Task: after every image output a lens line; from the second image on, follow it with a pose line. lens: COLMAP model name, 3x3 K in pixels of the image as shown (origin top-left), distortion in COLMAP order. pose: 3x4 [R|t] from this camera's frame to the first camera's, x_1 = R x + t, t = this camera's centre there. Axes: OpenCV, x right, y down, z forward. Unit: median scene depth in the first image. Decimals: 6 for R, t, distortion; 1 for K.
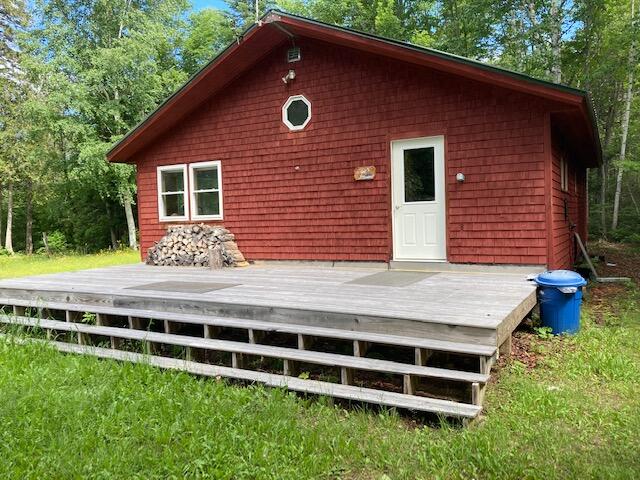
lens RADIAL K [[521.6, 0, 318.0], [0, 521.6, 245.7], [0, 0, 1]] dist [0.054829, -0.014770]
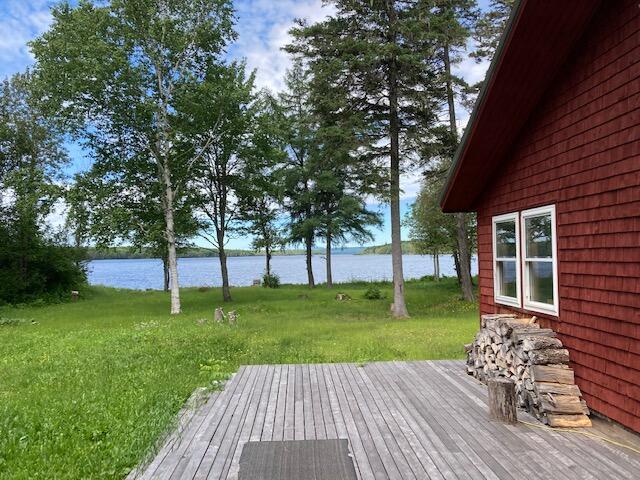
lens RADIAL K [[521.6, 0, 322.0], [0, 521.6, 239.3], [0, 0, 1]] dist [0.054829, -0.014770]
pose [[0.531731, -0.008714, -0.846869, 0.142488], [-0.037264, 0.998738, -0.033673, -0.103356], [0.846093, 0.049463, 0.530735, 0.532450]]
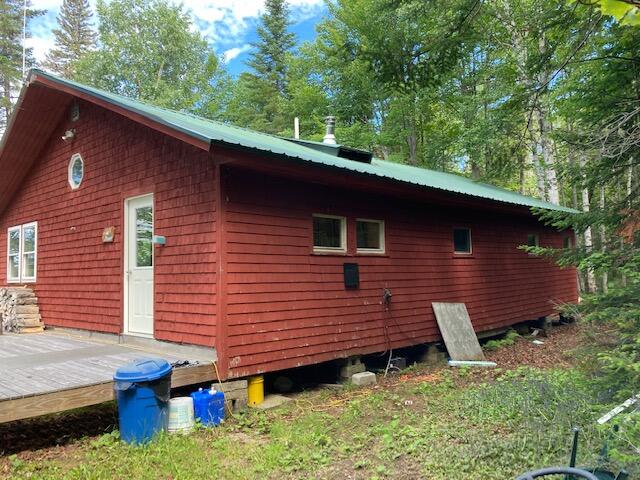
lens RADIAL K [[521.6, 0, 323.3], [0, 521.6, 238.2], [0, 0, 1]] dist [0.054829, -0.014770]
pose [[0.968963, -0.009814, -0.247012, 0.591750], [-0.017044, 0.994182, -0.106358, -0.036306], [0.246619, 0.107267, 0.963158, 0.184265]]
